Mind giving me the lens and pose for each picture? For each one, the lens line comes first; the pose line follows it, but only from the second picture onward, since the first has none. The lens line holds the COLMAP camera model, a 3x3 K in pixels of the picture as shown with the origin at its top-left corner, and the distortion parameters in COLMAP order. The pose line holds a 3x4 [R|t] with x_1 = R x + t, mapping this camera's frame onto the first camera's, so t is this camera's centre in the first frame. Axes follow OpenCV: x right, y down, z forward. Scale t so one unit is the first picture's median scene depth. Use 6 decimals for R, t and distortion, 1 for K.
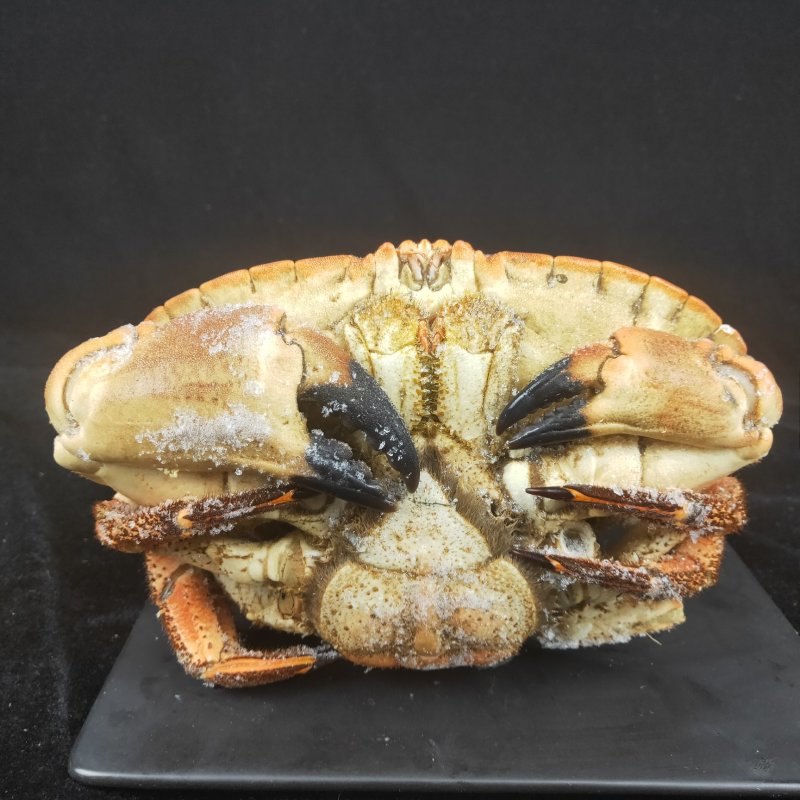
lens RADIAL K [[748.3, 0, 399.9], [0, 748.3, 399.6], [0, 0, 1]] dist [-0.021269, 0.000000]
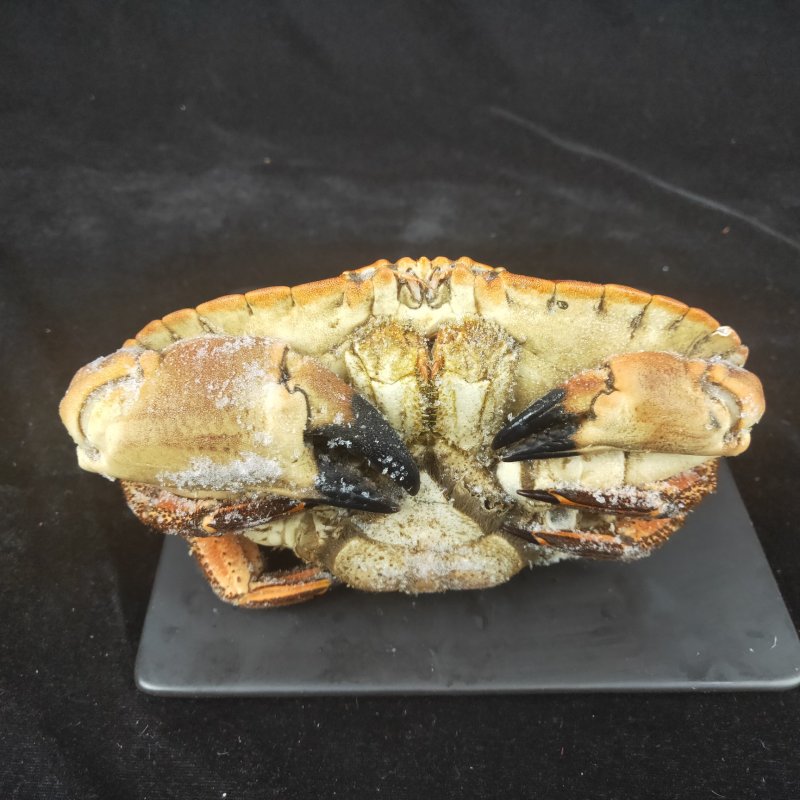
lens RADIAL K [[748.3, 0, 402.2], [0, 748.3, 396.8], [0, 0, 1]] dist [-0.021269, 0.000000]
pose [[0.999823, -0.018374, 0.004057, -0.001568], [0.015438, 0.924248, 0.381482, -0.417103], [-0.010759, -0.381351, 0.924368, 0.040936]]
